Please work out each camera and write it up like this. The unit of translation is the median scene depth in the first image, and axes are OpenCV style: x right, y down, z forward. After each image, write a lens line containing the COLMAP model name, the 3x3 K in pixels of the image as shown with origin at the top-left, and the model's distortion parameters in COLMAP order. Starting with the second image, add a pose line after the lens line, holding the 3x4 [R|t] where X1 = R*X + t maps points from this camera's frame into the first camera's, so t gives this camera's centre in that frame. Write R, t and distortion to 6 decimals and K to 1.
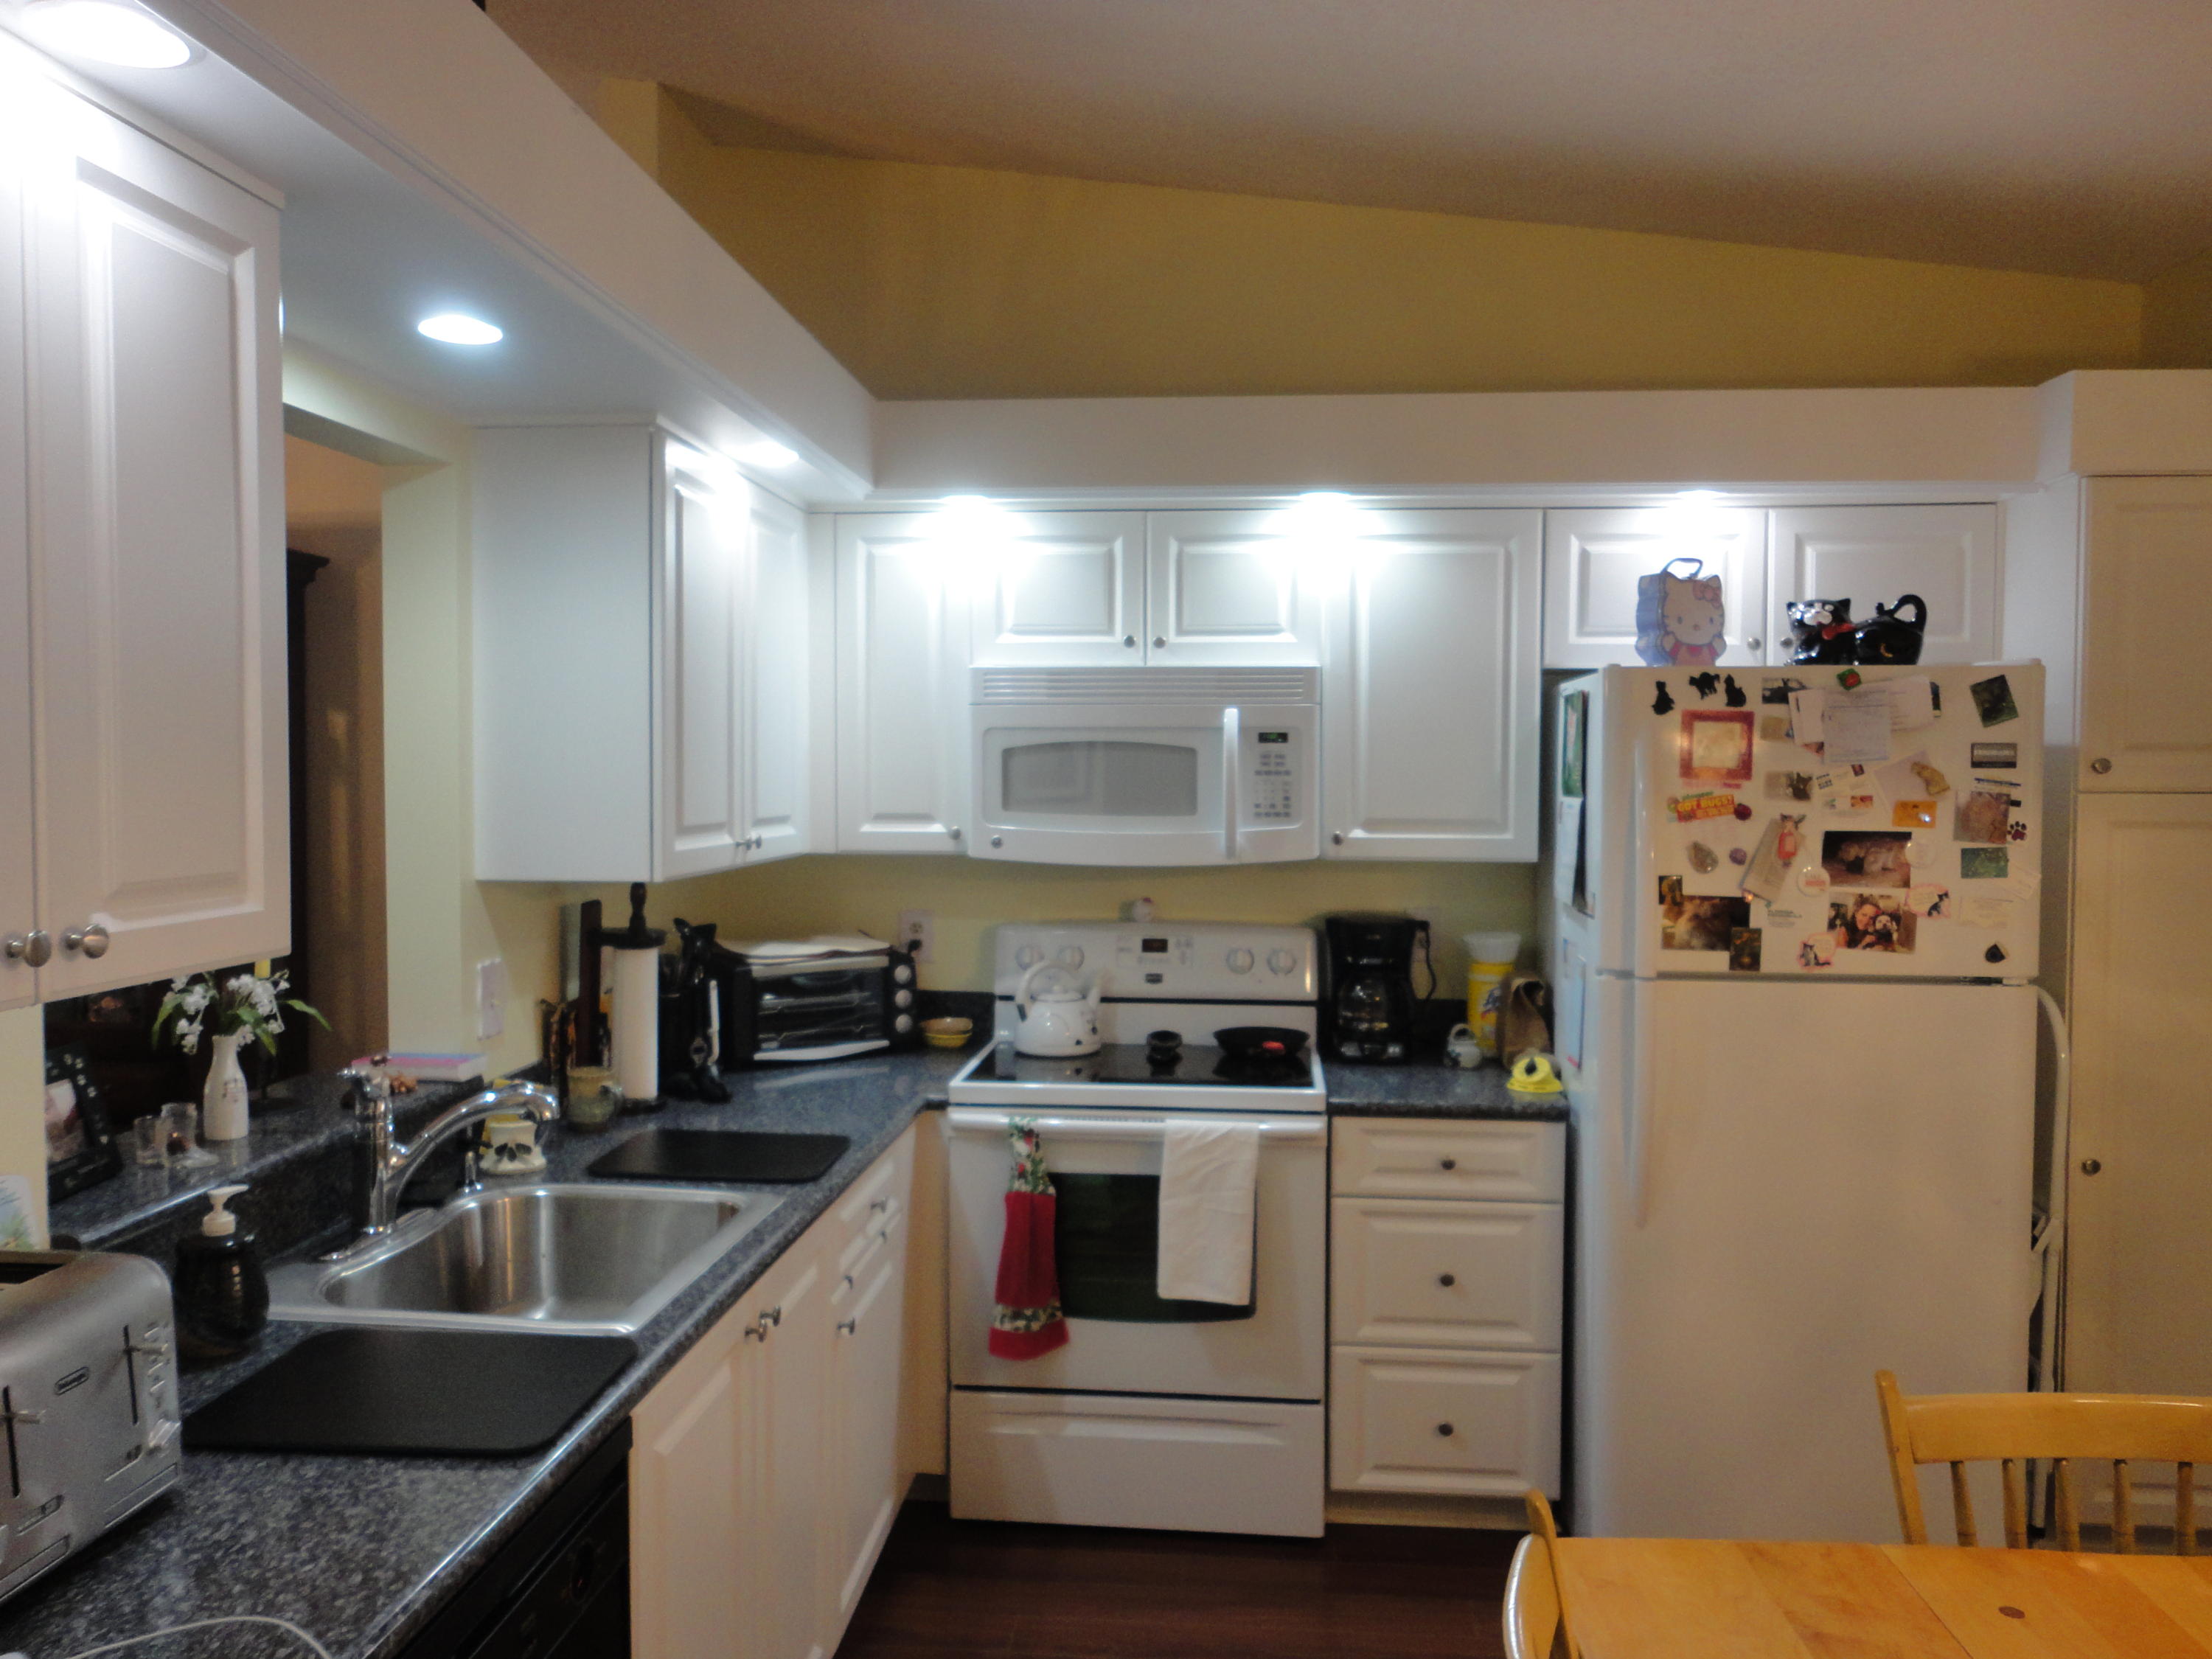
lens RADIAL K [[1632.4, 0, 1107.0], [0, 1632.4, 826.7], [0, 0, 1]] dist [0.002160, 0.006806]
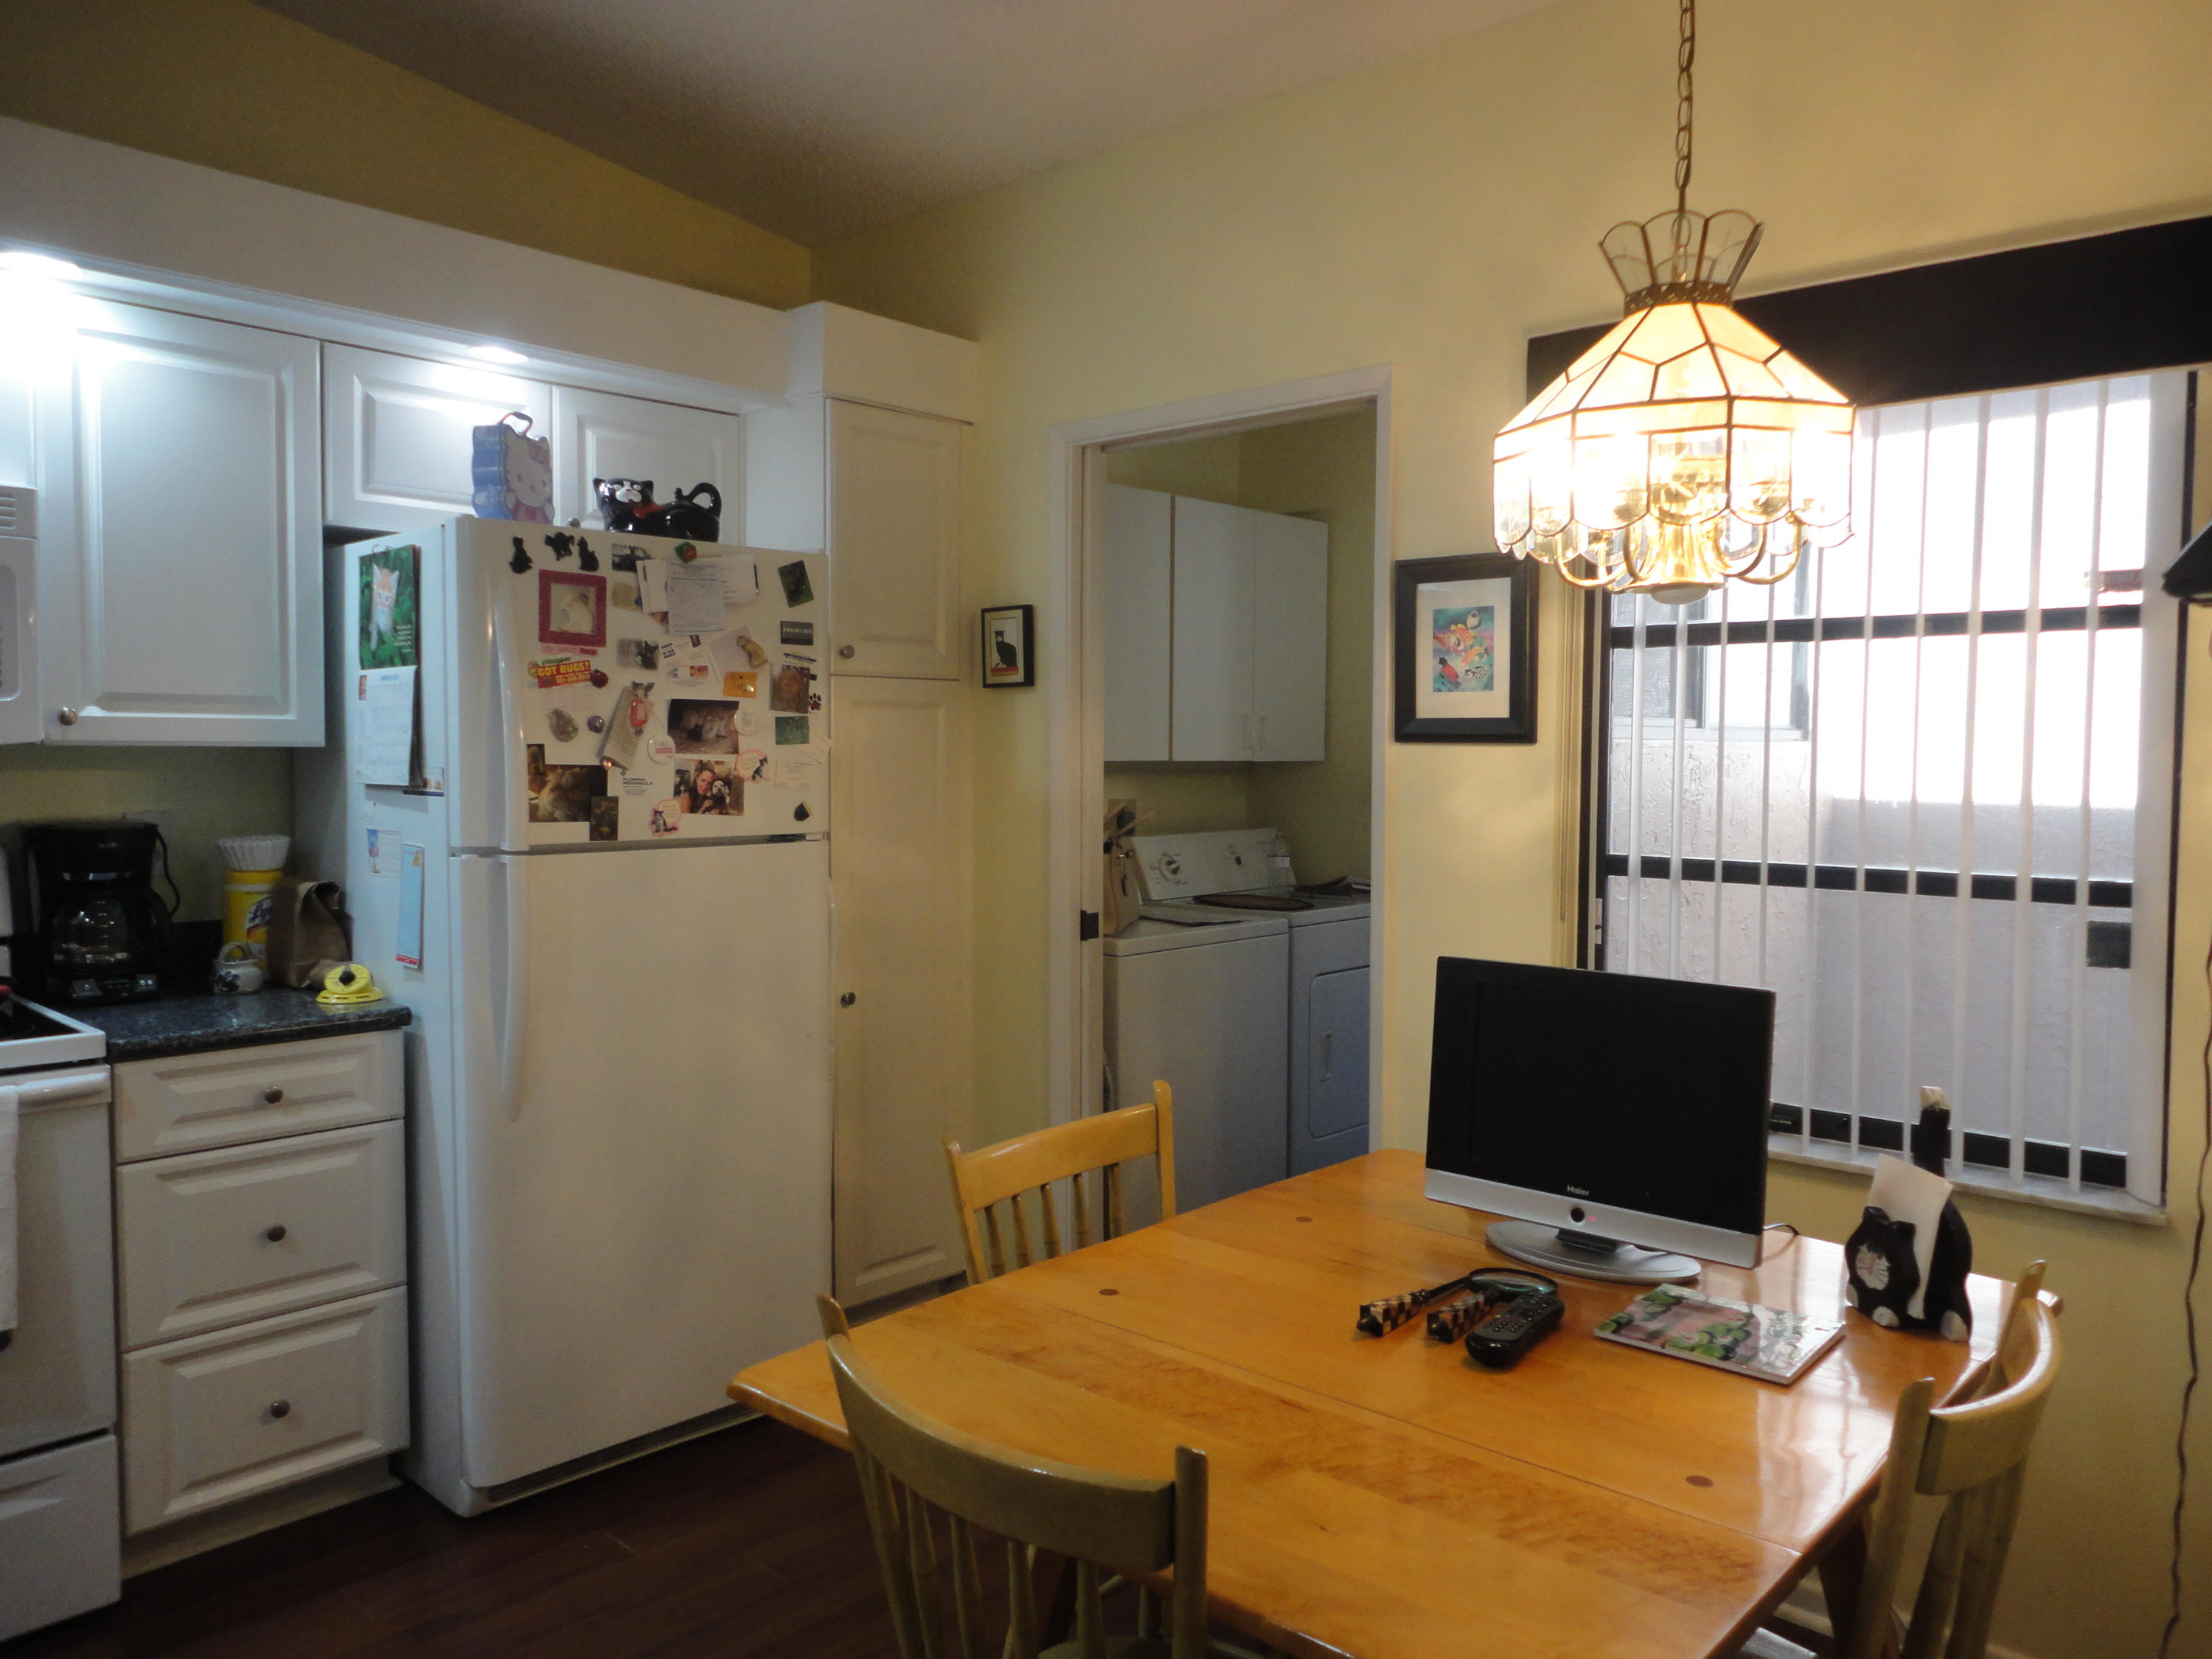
lens RADIAL K [[1632.4, 0, 1101.3], [0, 1632.4, 830.2], [0, 0, 1]] dist [0.002160, 0.006806]
pose [[0.608236, -0.041425, 0.792675, -0.202568], [0.029982, 0.999124, 0.029208, 0.059913], [-0.793190, 0.006001, 0.608945, 0.152662]]
